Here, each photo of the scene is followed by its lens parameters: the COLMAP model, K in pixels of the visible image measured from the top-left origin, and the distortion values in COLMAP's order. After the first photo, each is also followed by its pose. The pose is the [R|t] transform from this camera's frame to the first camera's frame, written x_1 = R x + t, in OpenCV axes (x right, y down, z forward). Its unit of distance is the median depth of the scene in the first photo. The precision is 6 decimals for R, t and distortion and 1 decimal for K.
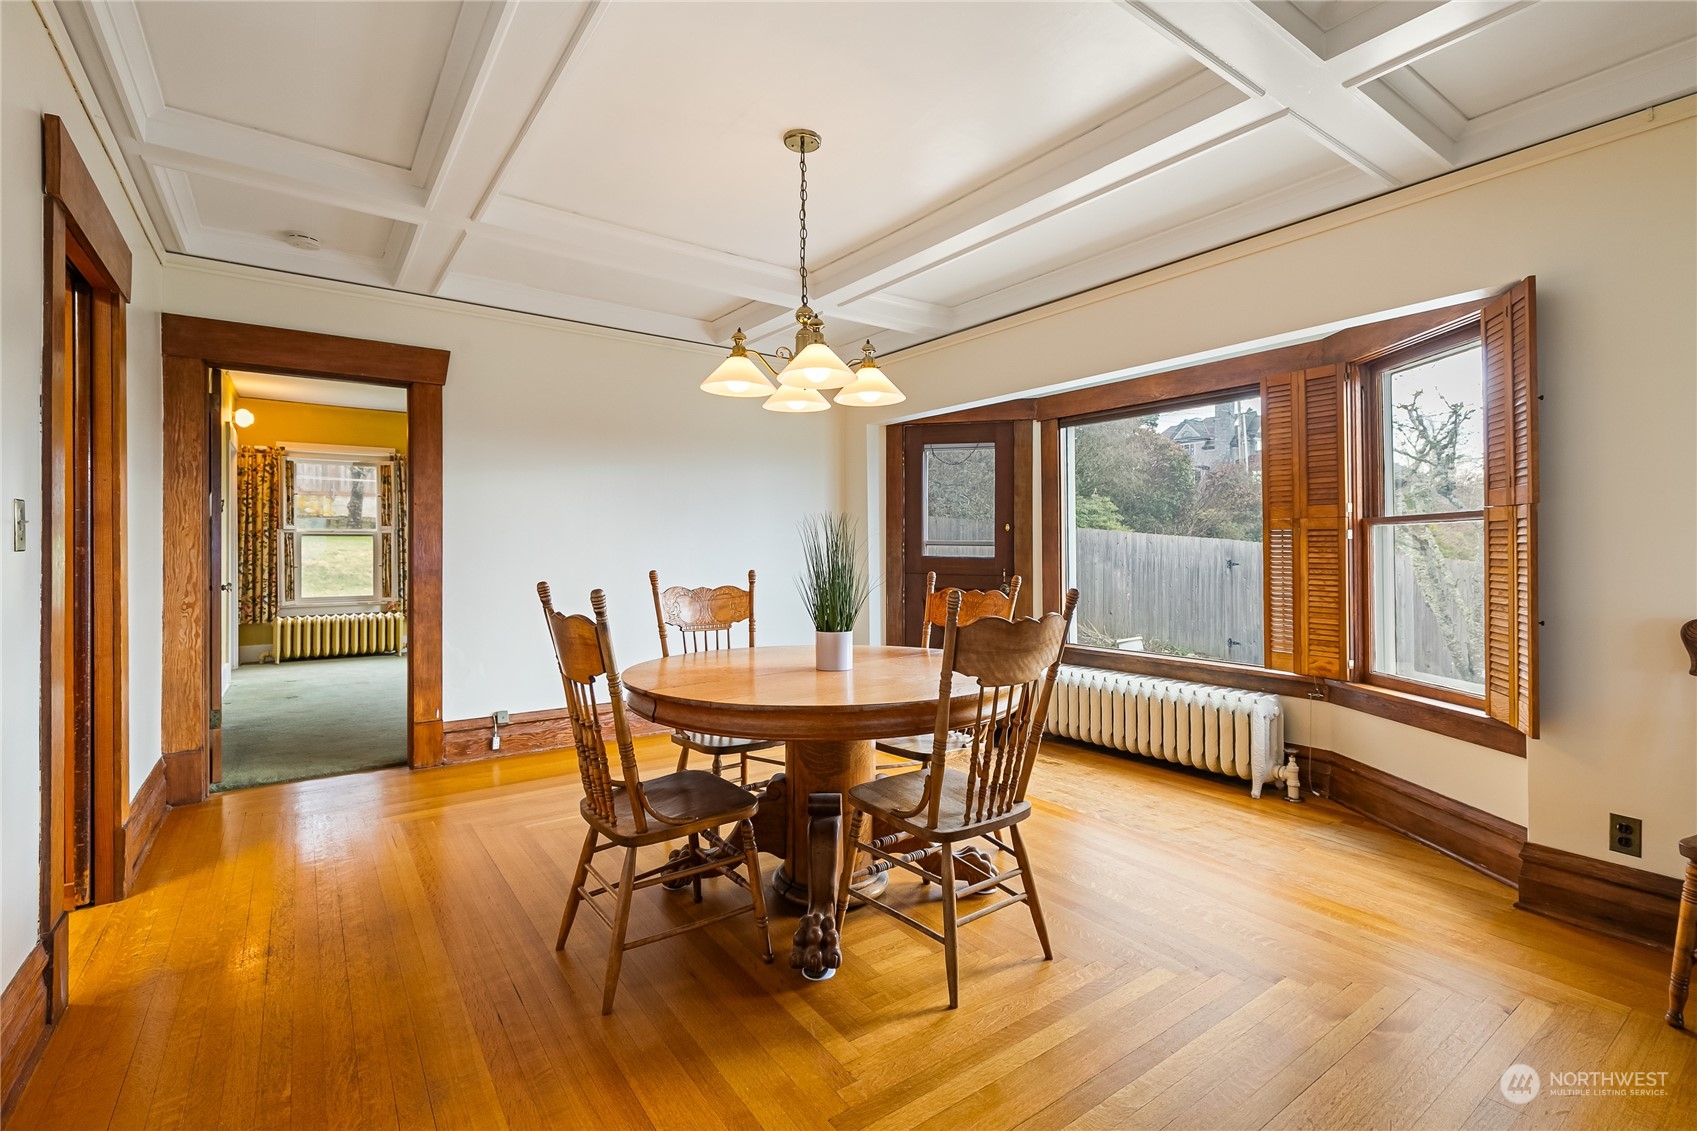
lens RADIAL K [[762.3, 0, 851.1], [0, 762.3, 549.1], [0, 0, 1]] dist [0.001590, -0.000020]
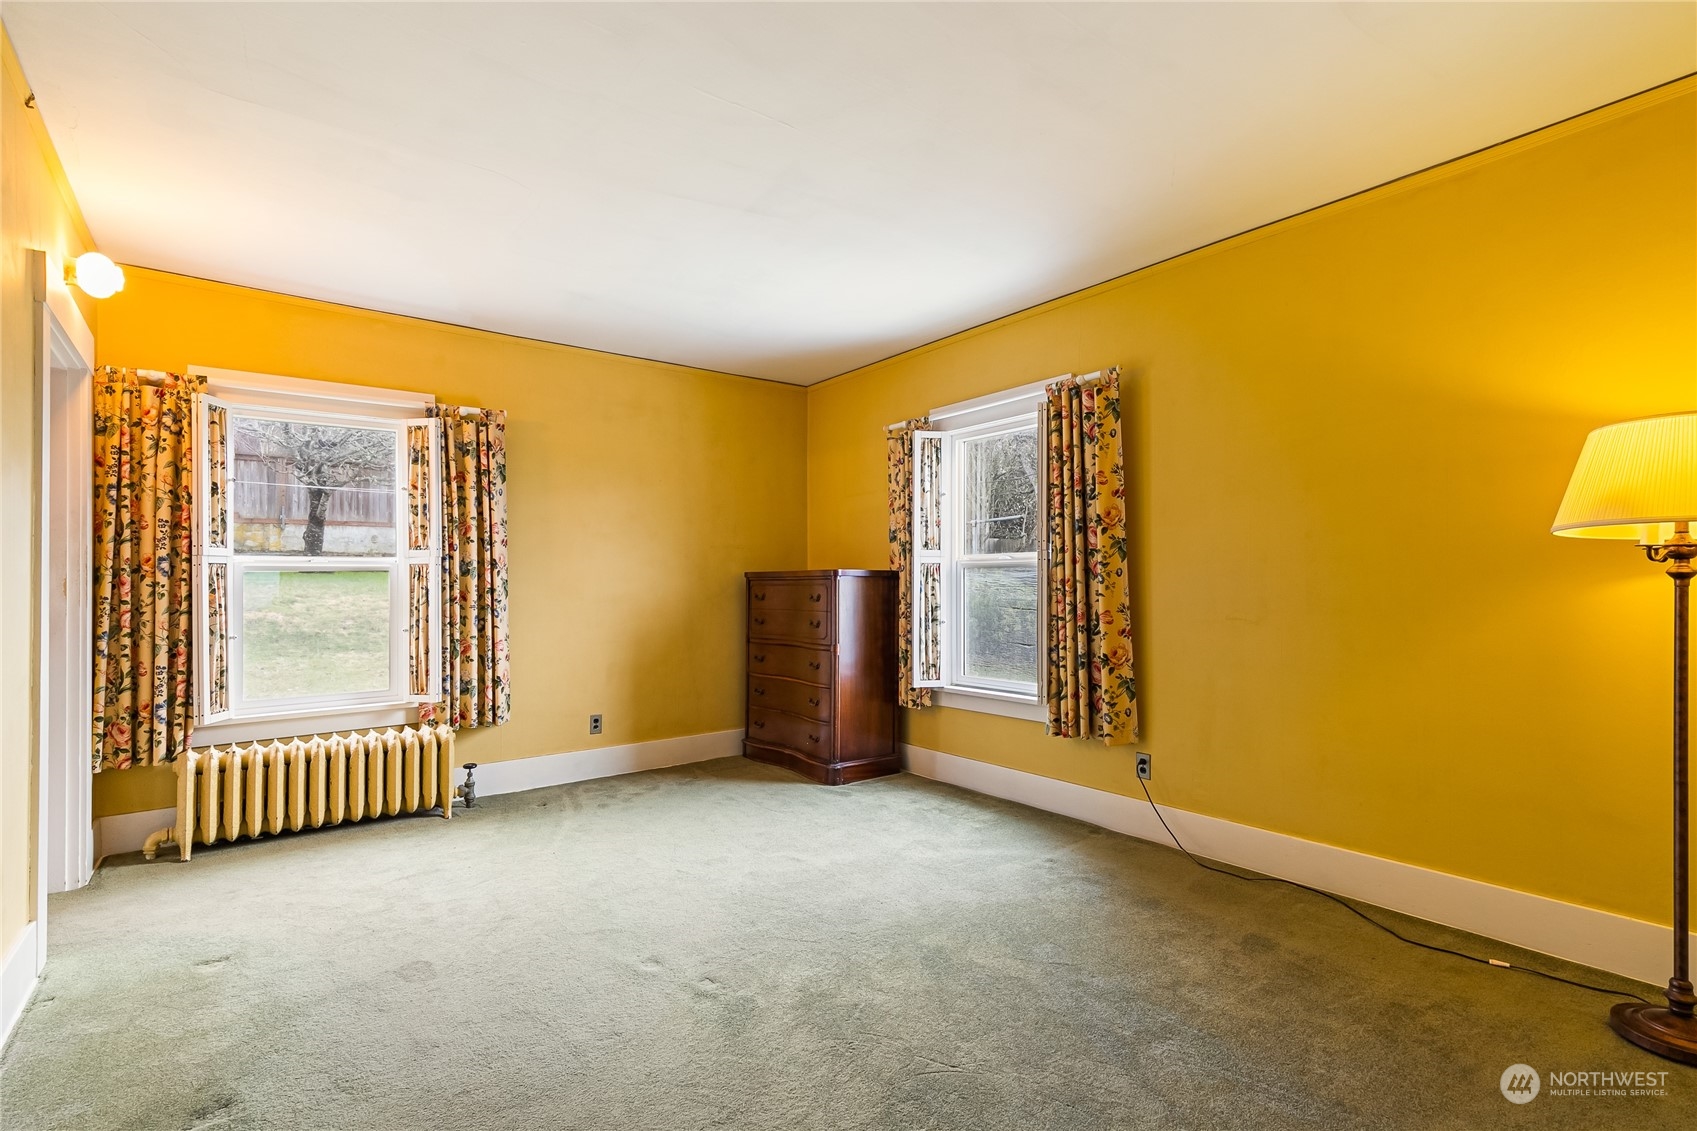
lens RADIAL K [[771.7, 0, 824.0], [0, 771.7, 573.5], [0, 0, 1]] dist [0.002282, 0.000139]
pose [[0.999688, -0.008818, 0.023359, -0.390113], [0.009241, 0.999794, -0.018082, -0.003775], [-0.023194, 0.018292, 0.999564, 0.538579]]
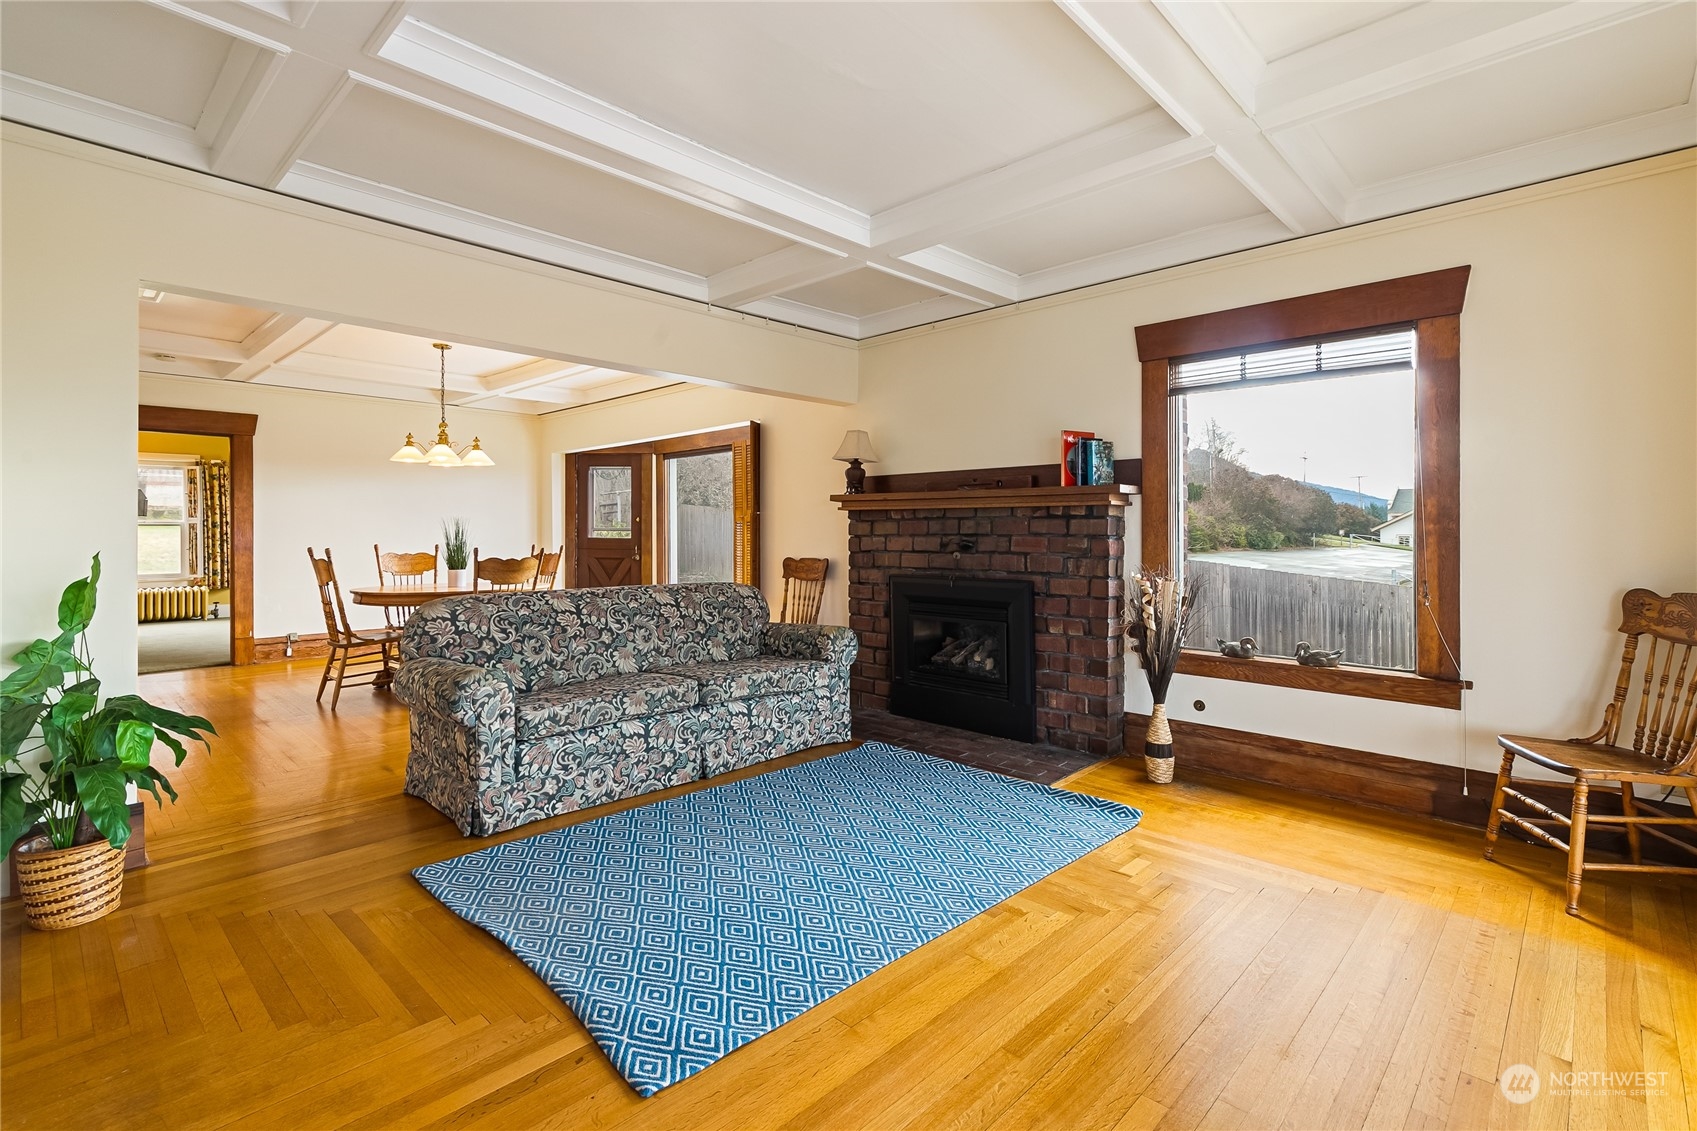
lens RADIAL K [[807.7, 0, 850.2], [0, 807.7, 532.5], [0, 0, 1]] dist [0.002196, -0.000097]
pose [[0.985639, -0.004915, 0.168792, 0.250103], [0.005385, 0.999983, -0.002327, 0.003627], [-0.168778, 0.003203, 0.985649, -0.532812]]
